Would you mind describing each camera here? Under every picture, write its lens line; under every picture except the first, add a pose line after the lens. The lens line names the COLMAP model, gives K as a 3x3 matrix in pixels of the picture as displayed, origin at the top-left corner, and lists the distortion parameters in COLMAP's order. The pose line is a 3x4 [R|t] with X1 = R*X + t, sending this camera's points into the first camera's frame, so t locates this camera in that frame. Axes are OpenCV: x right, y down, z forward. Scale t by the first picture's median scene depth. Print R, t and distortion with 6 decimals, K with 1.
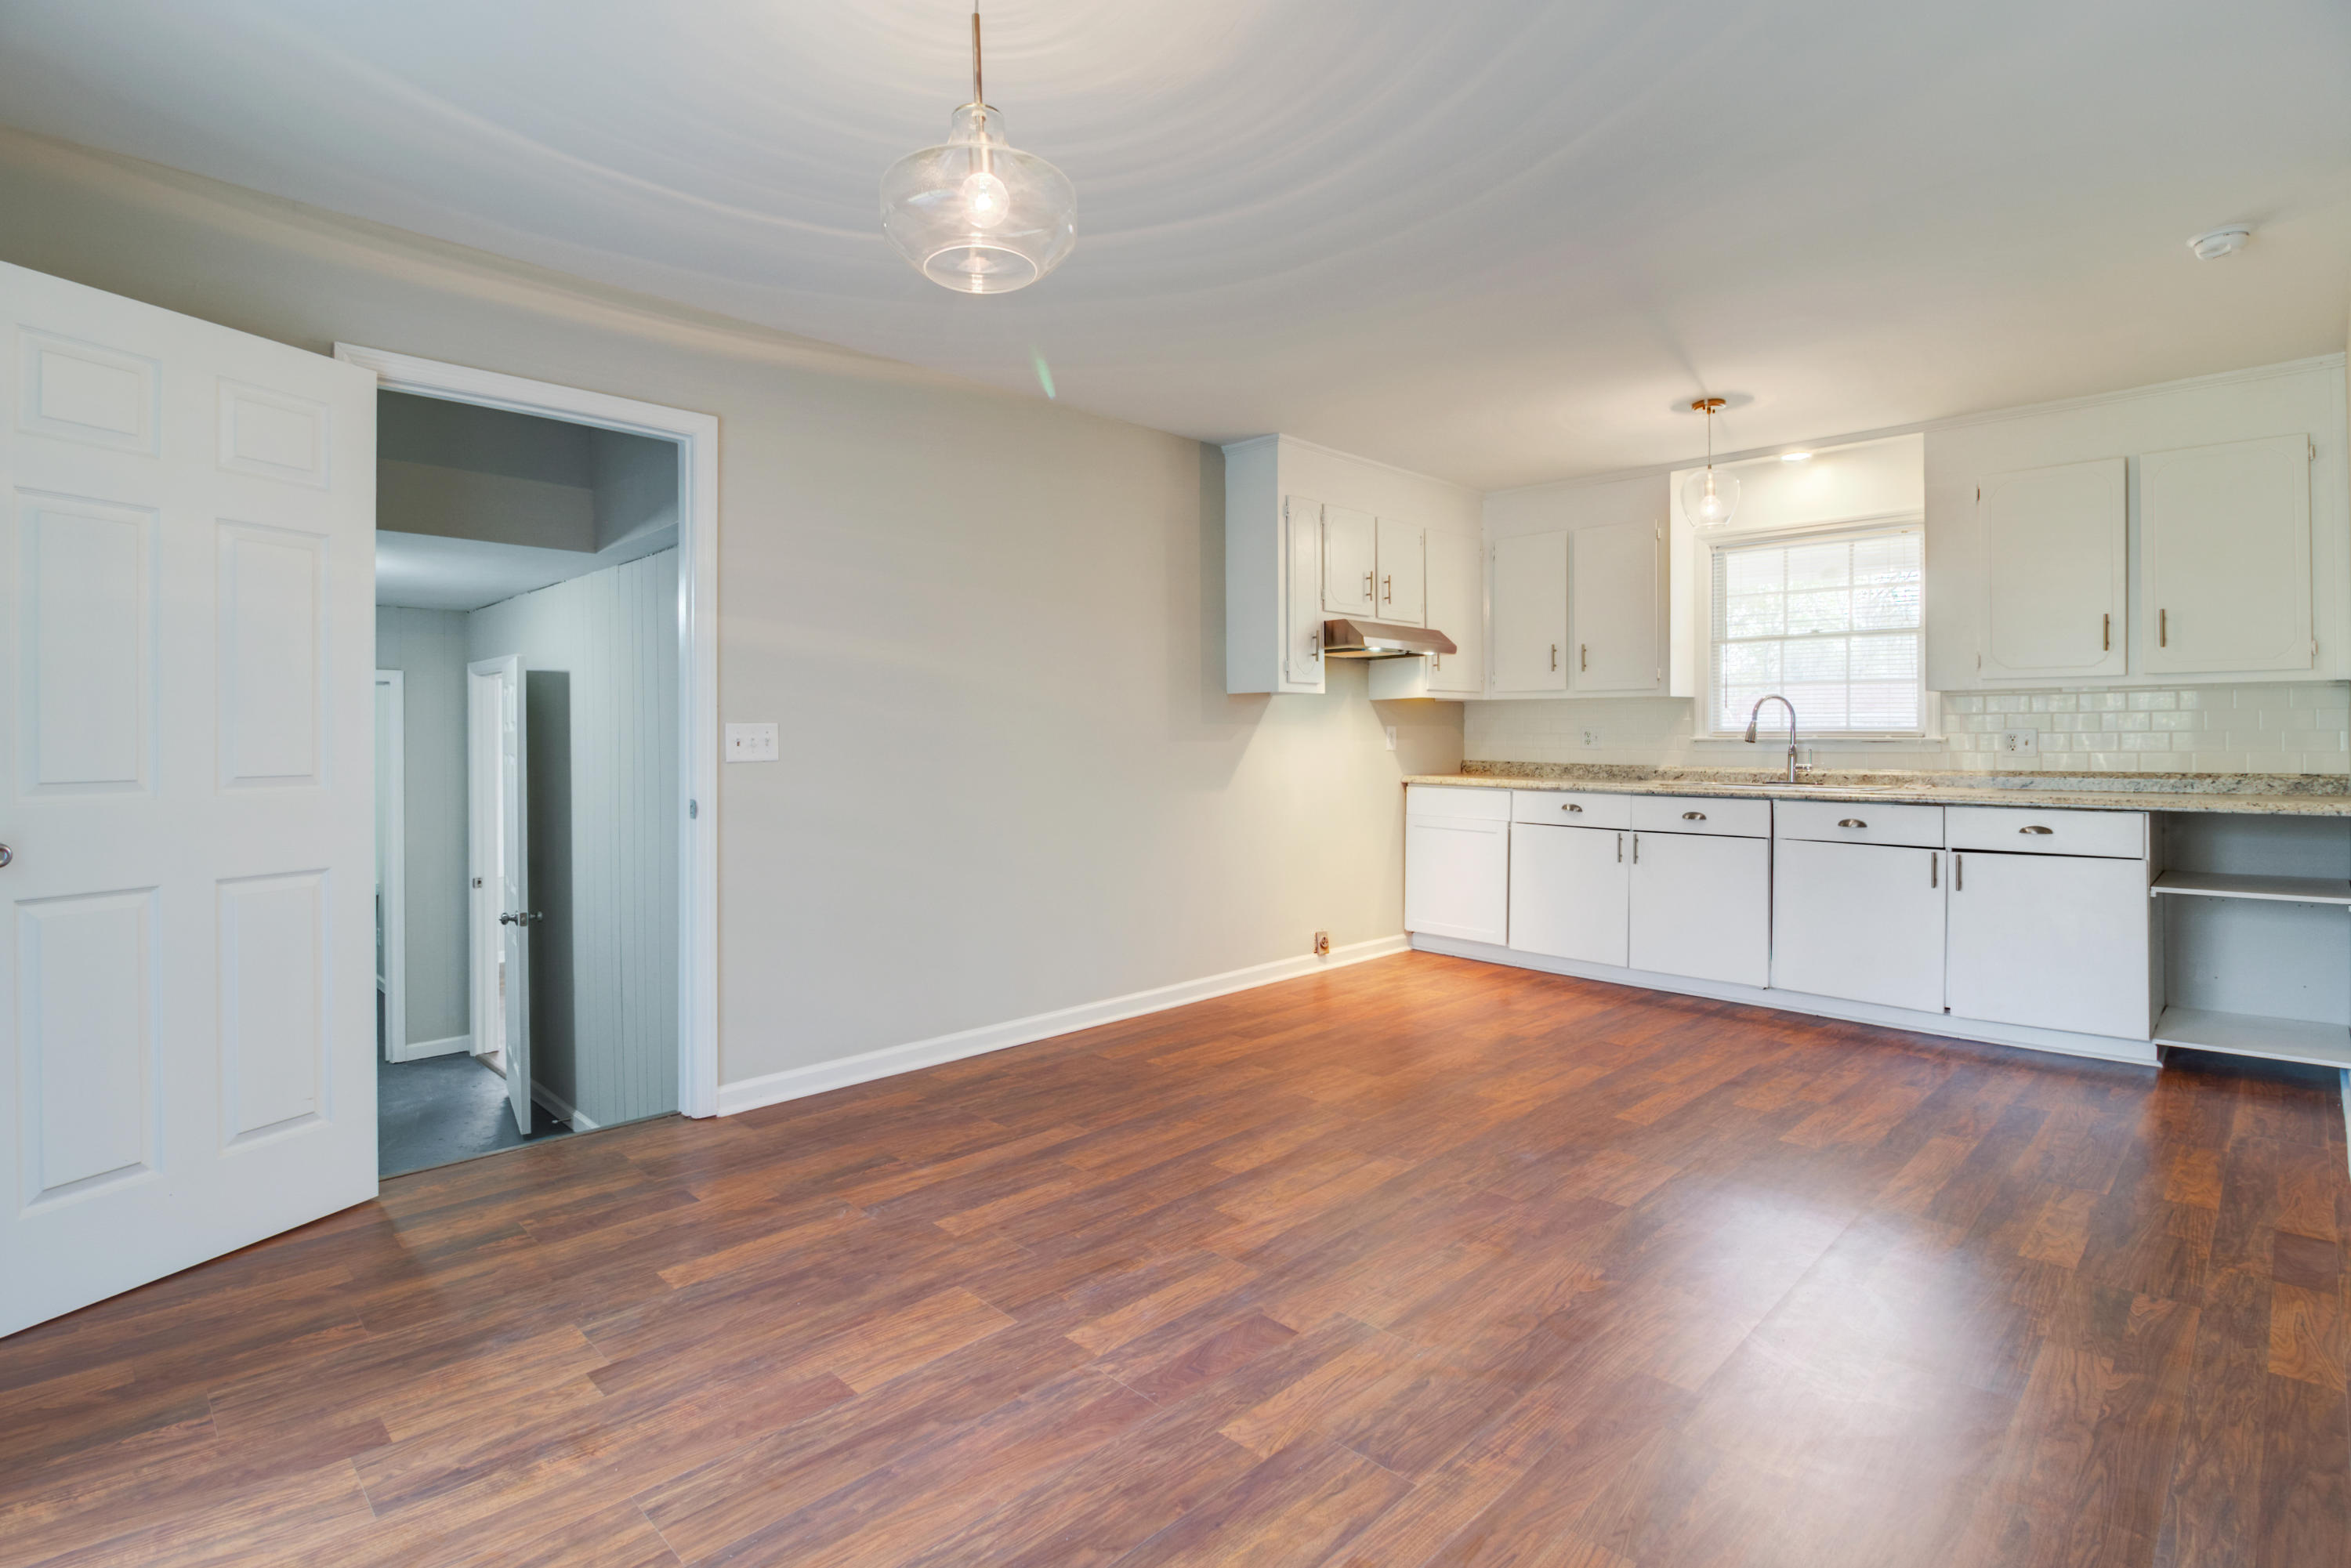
lens RADIAL K [[1066.7, 0, 1188.1], [0, 1066.7, 739.9], [0, 0, 1]] dist [-0.001889, -0.010581]
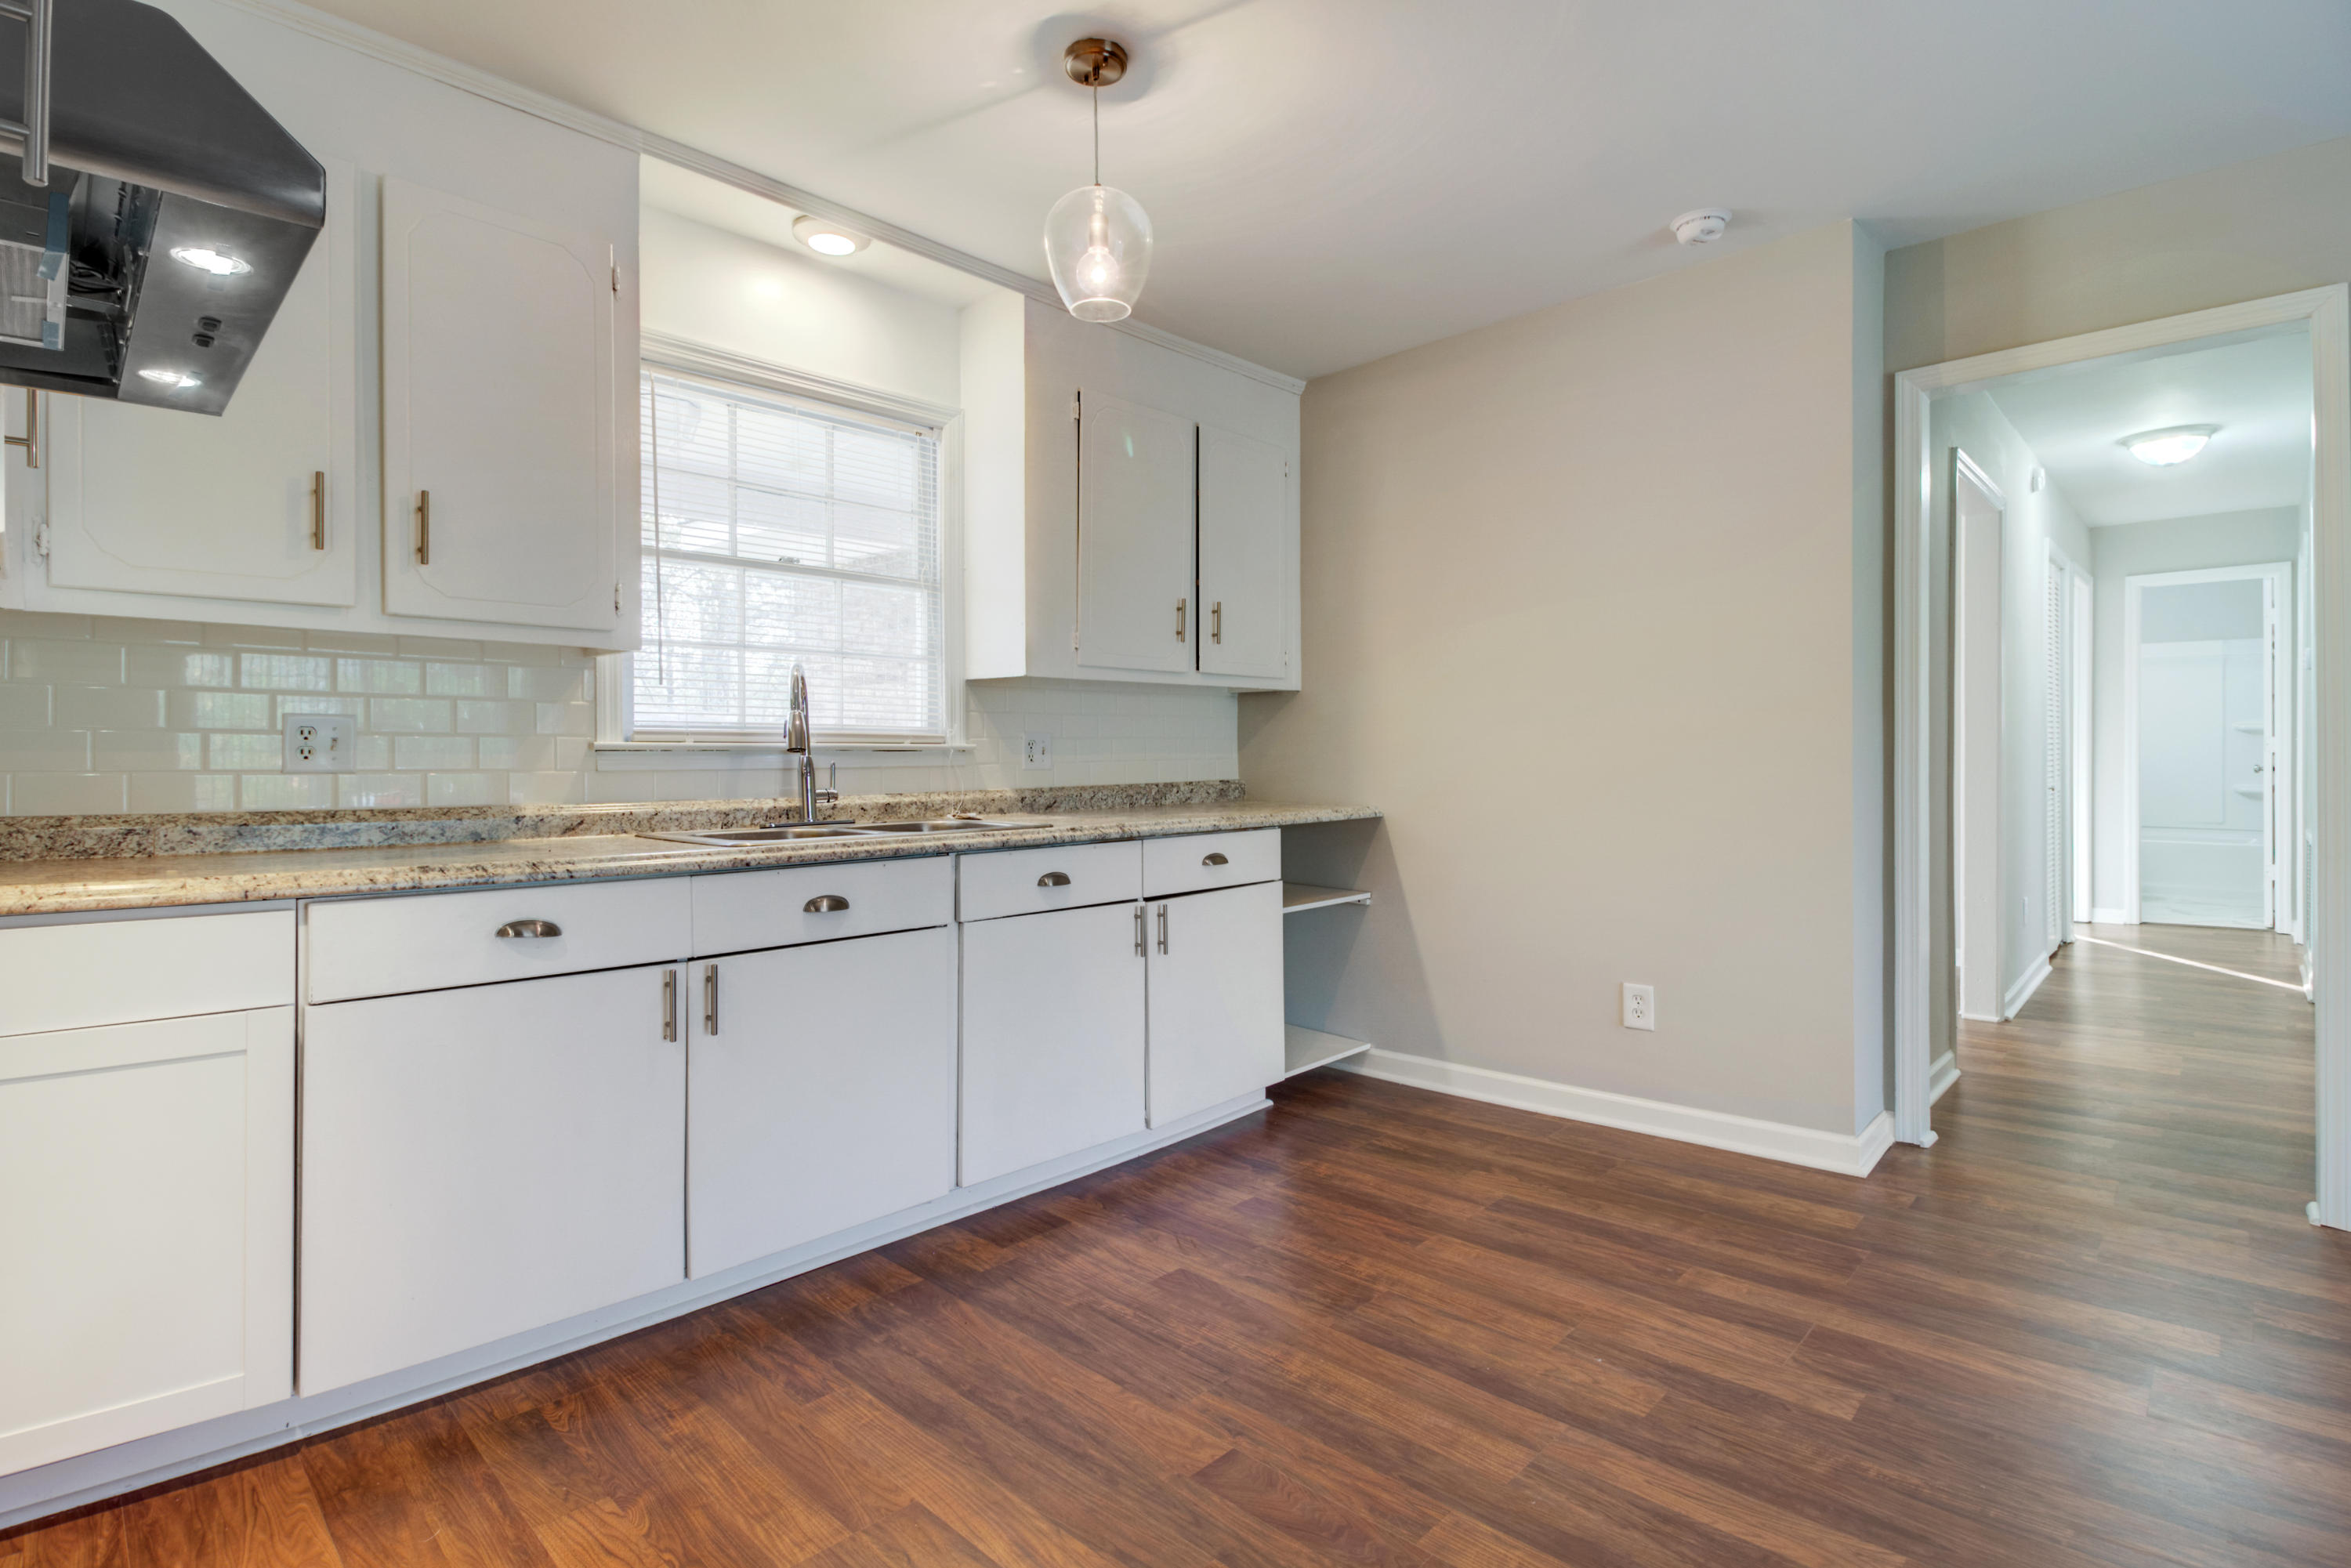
lens RADIAL K [[1117.8, 0, 1159.7], [0, 1117.8, 764.2], [0, 0, 1]] dist [0.000453, -0.011763]
pose [[-0.000695, -0.011406, 0.999935, -0.034892], [0.004077, 0.999927, 0.011409, 0.002981], [-0.999991, 0.004084, -0.000648, 0.890545]]
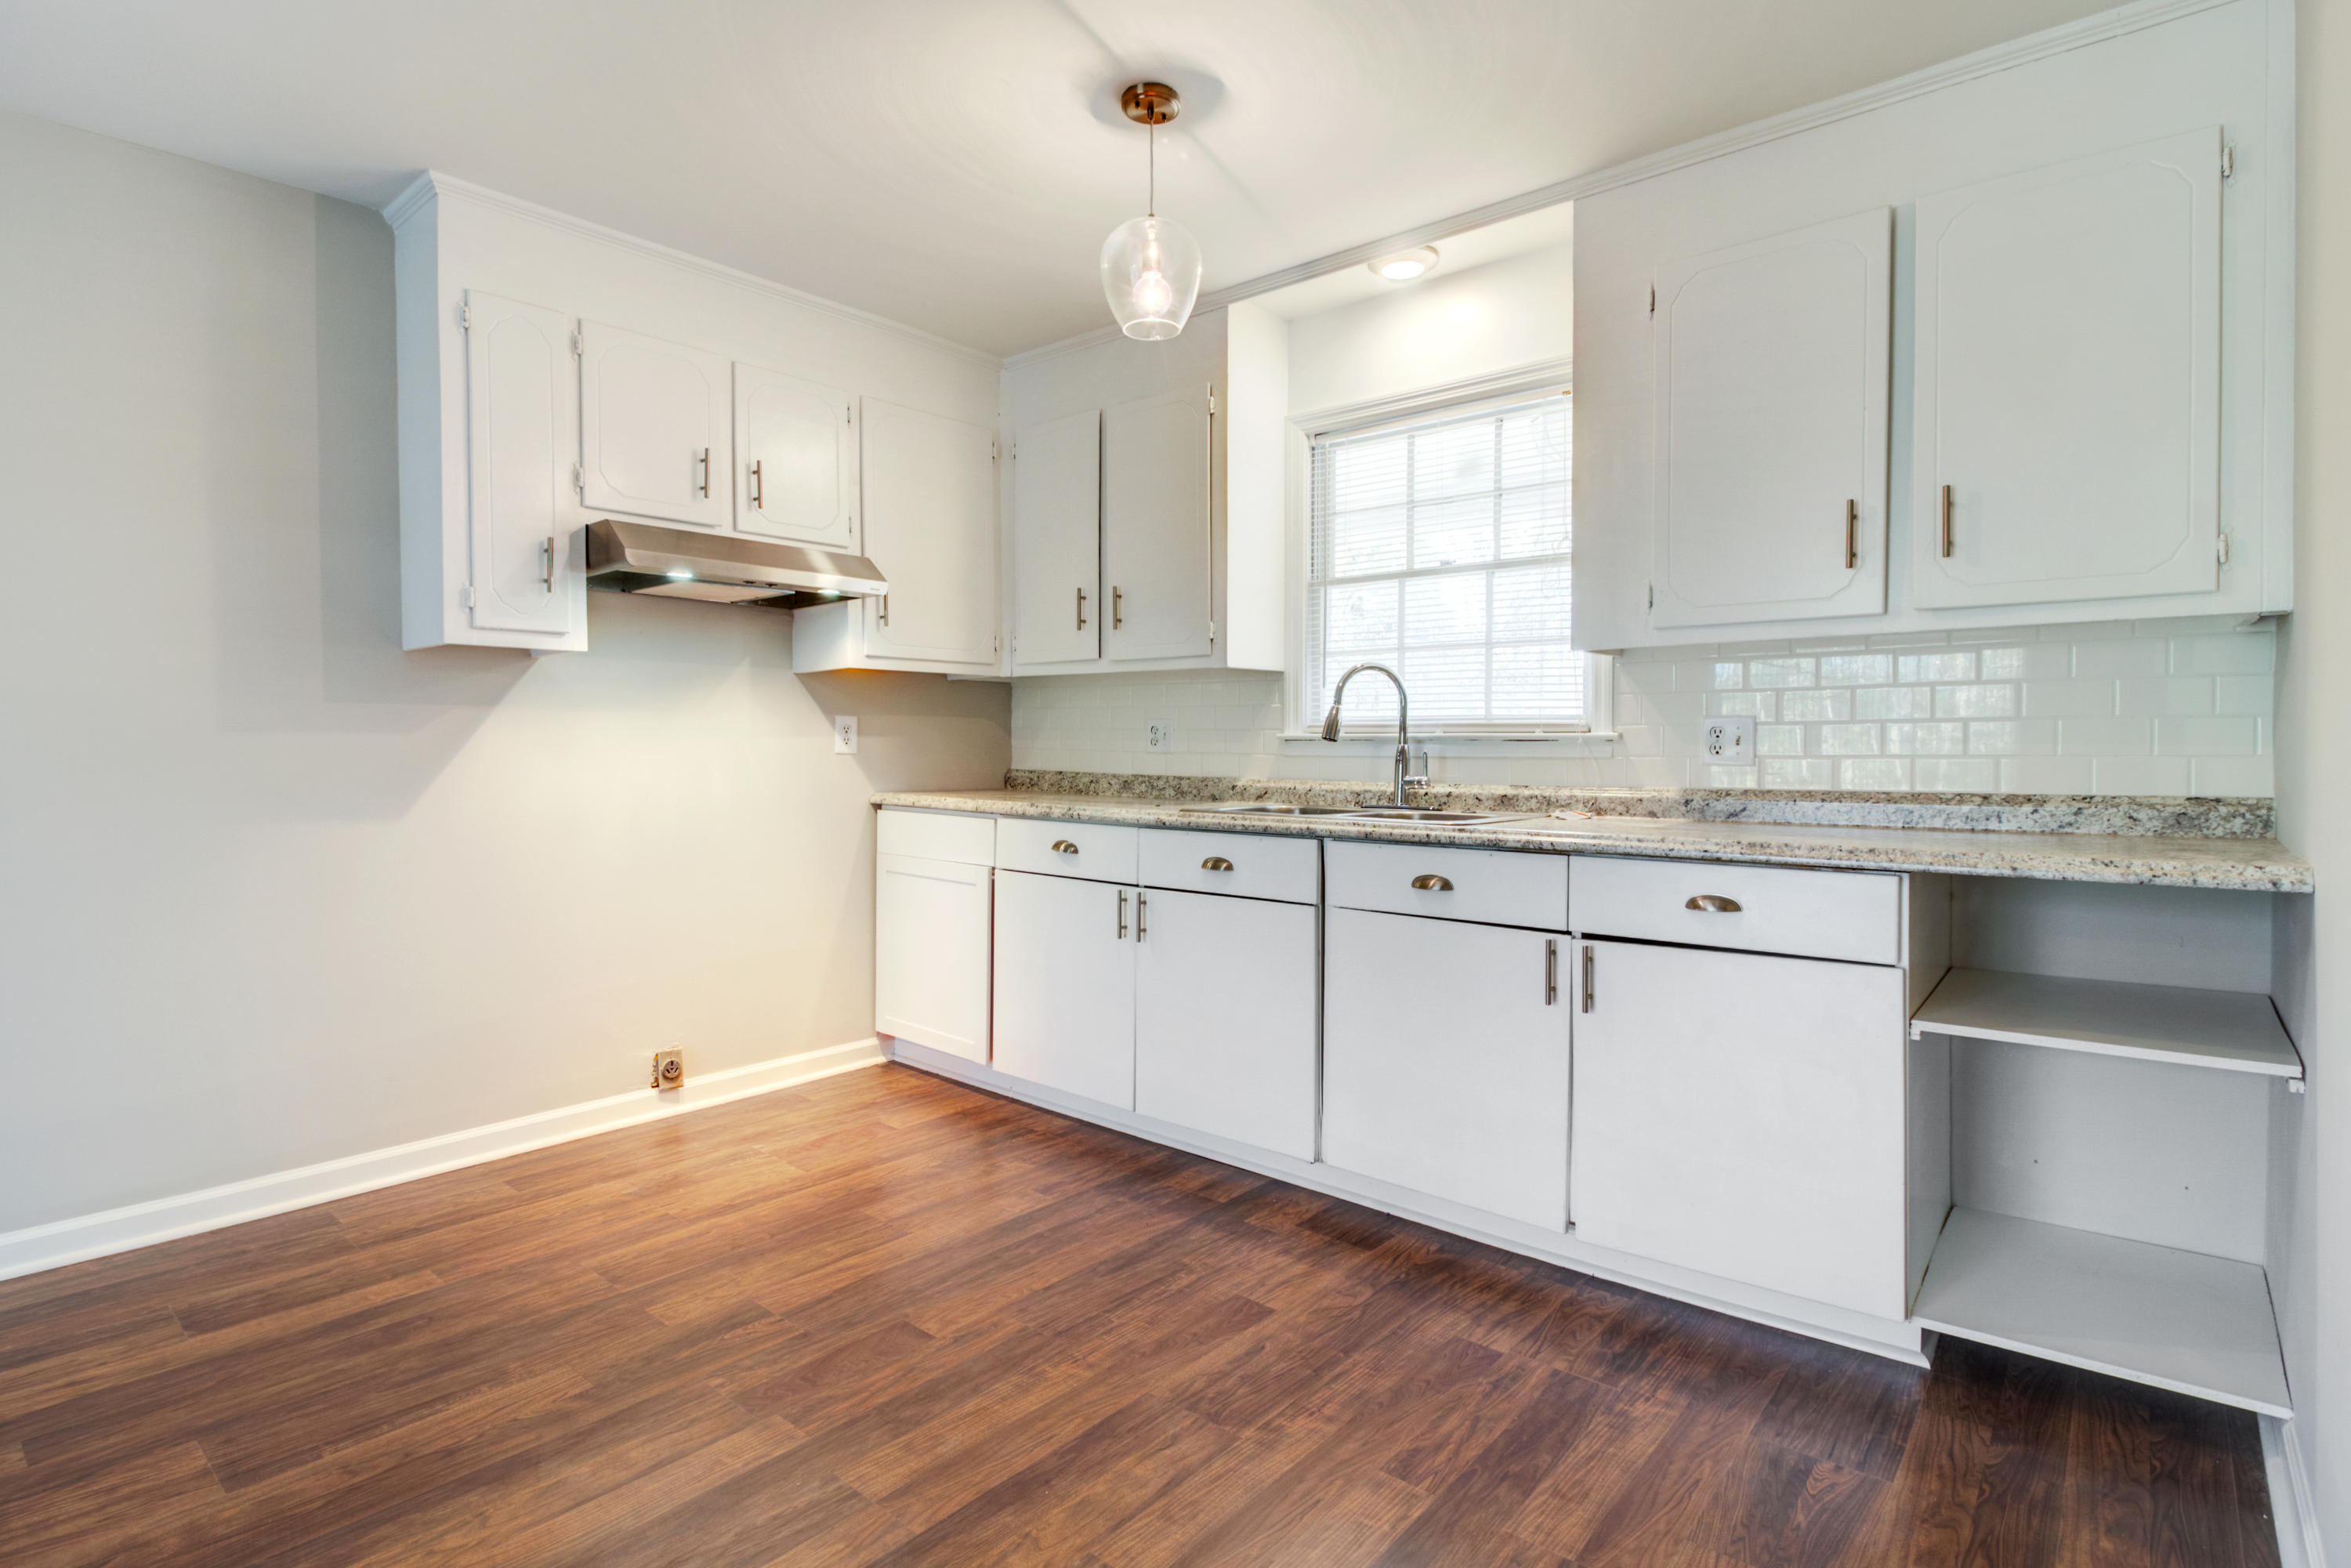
lens RADIAL K [[1117.8, 0, 1159.7], [0, 1117.8, 764.2], [0, 0, 1]] dist [0.000453, -0.011763]
pose [[0.995806, 0.002103, 0.091466, 0.405259], [-0.003394, 0.999897, 0.013953, 0.007766], [-0.091427, -0.014205, 0.995710, 0.404809]]
